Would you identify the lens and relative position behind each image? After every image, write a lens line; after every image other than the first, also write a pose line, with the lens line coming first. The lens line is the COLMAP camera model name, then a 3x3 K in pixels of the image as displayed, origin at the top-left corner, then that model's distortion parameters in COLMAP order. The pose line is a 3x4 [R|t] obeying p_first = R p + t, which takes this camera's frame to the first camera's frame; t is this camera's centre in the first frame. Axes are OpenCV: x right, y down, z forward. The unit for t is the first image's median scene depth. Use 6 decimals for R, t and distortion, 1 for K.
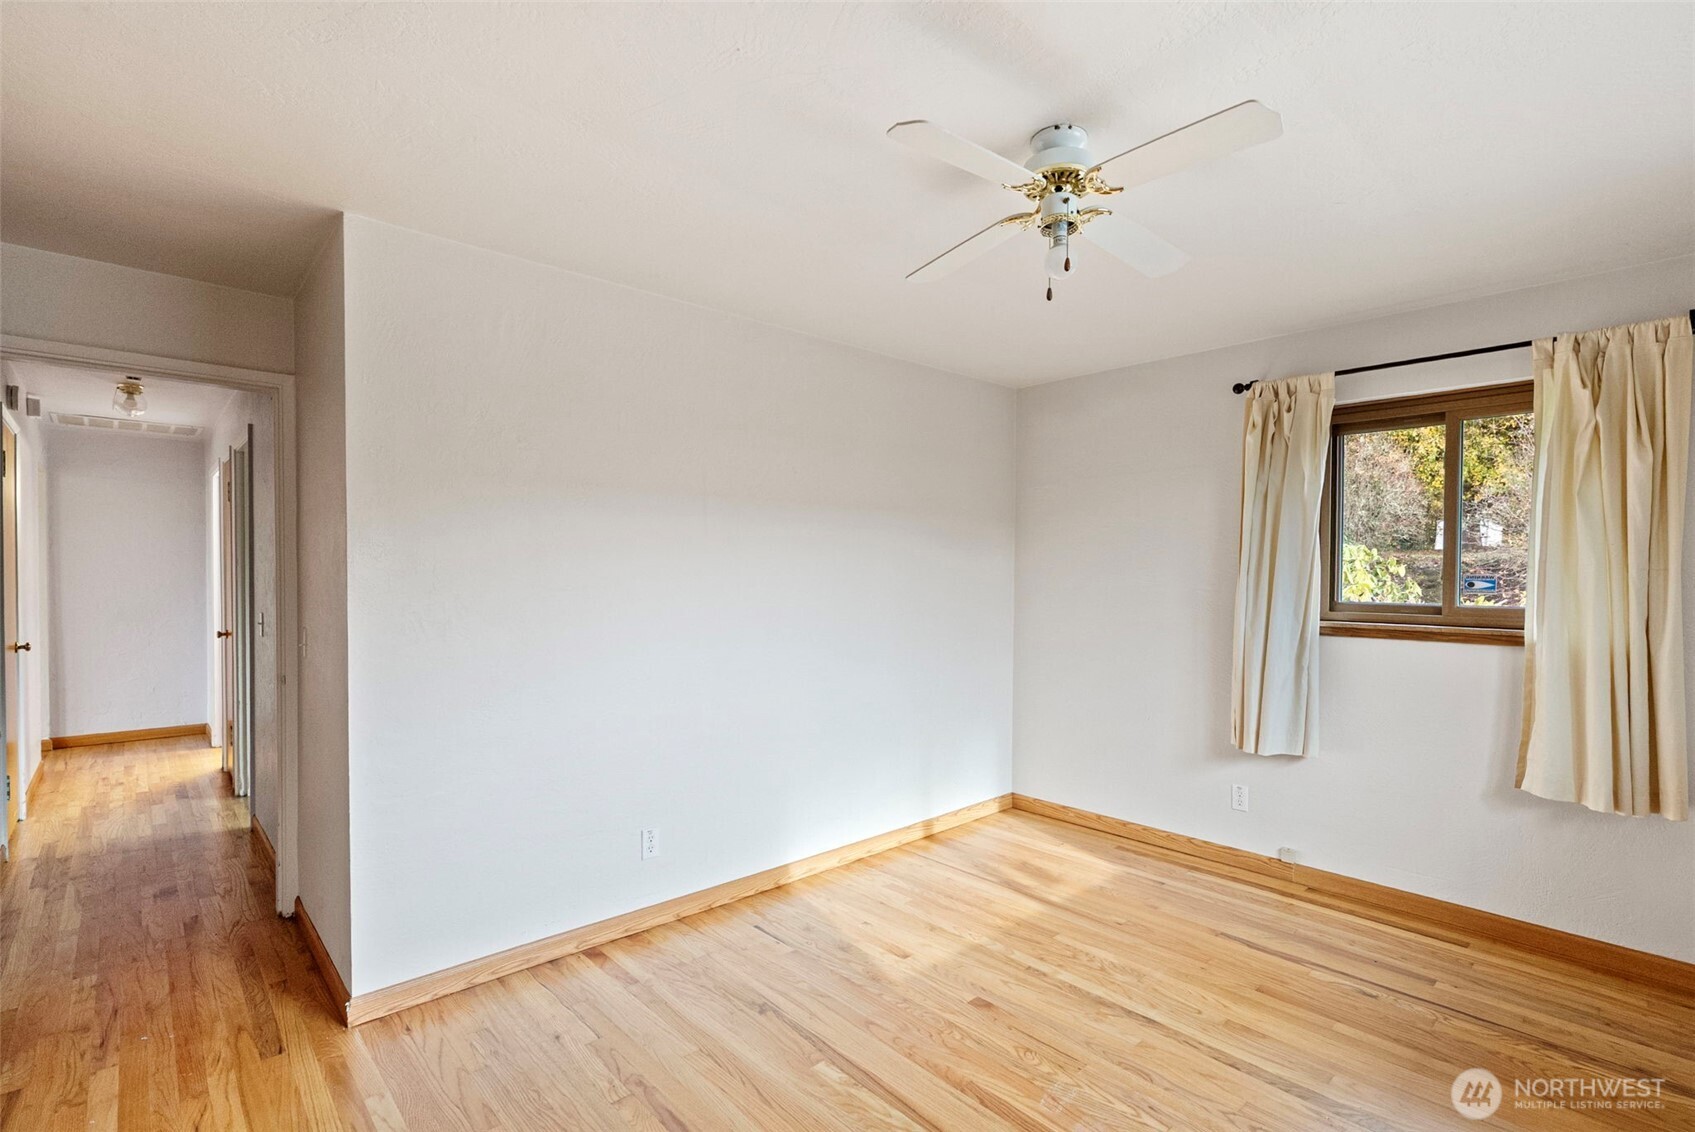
lens RADIAL K [[779.6, 0, 840.9], [0, 779.6, 574.2], [0, 0, 1]] dist [-0.012423, 0.000734]
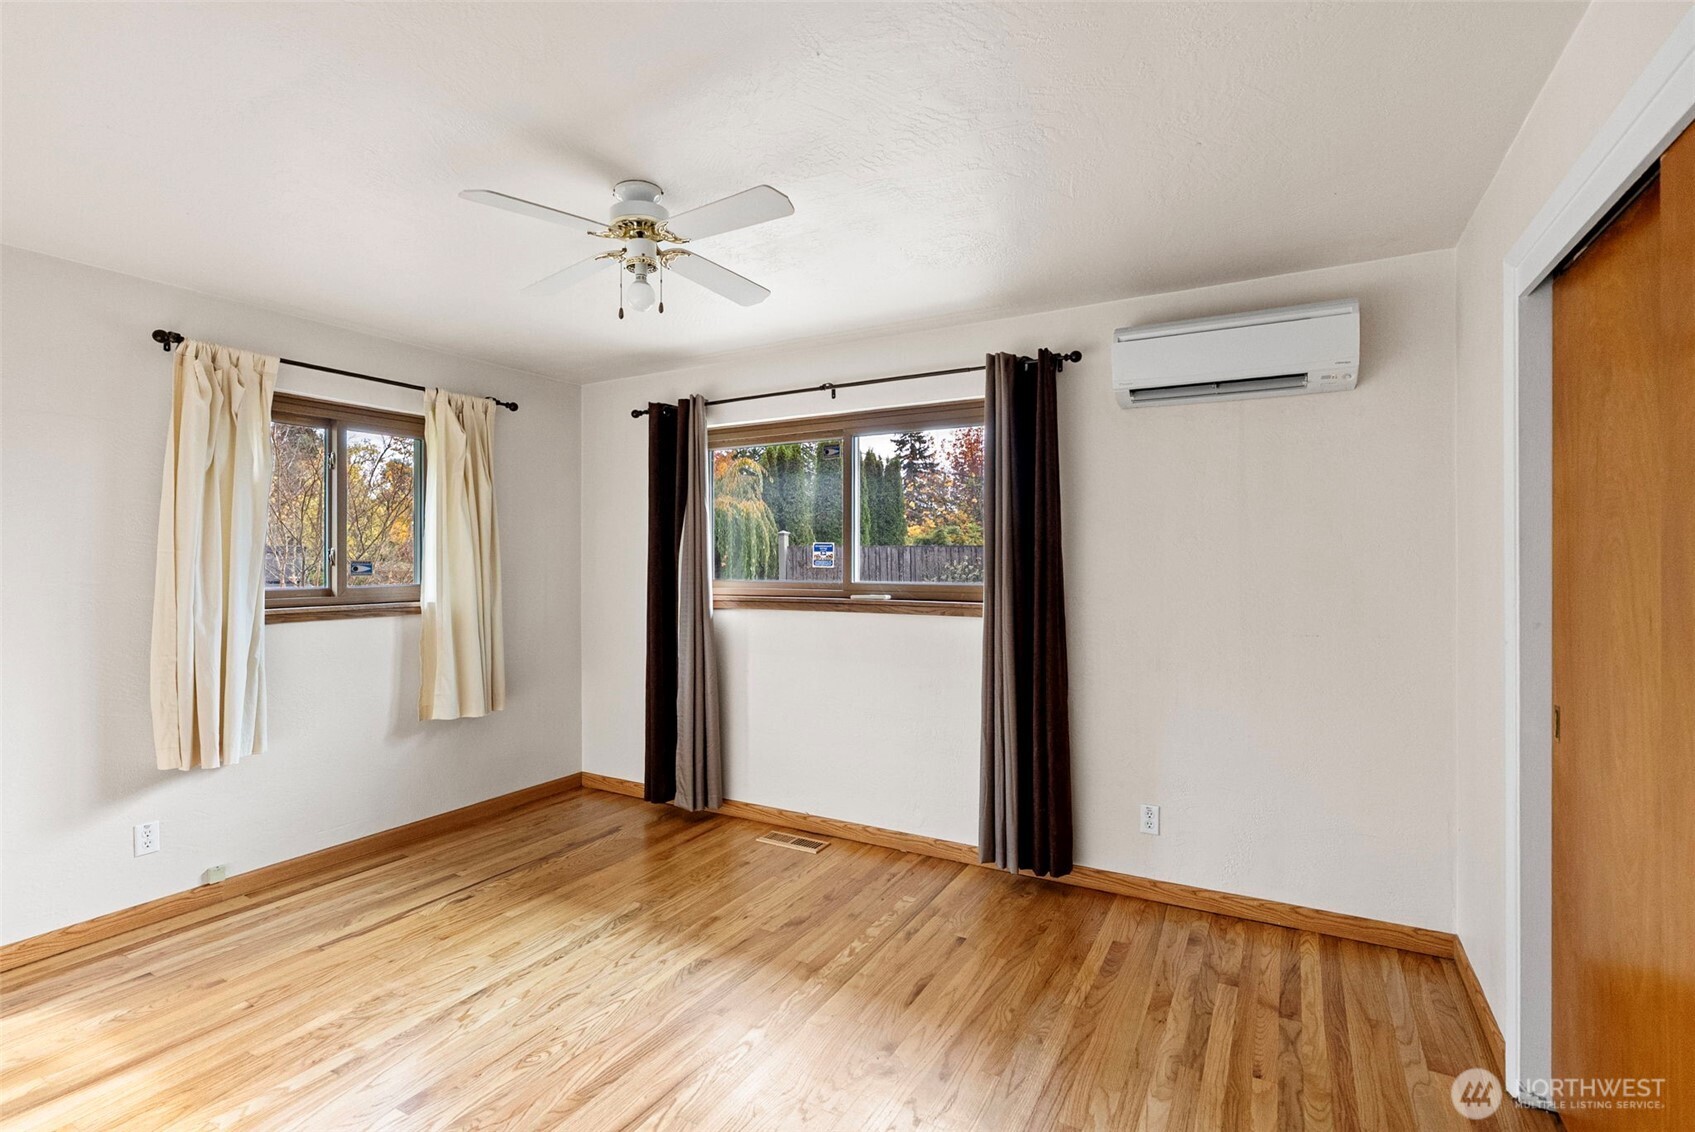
lens RADIAL K [[772.6, 0, 846.1], [0, 772.6, 555.1], [0, 0, 1]] dist [-0.000175, 0.000267]
pose [[-0.311802, 0.001268, 0.950146, -0.606977], [0.003657, 0.999993, -0.000135, -0.005845], [-0.950140, 0.003433, -0.311804, 0.705554]]
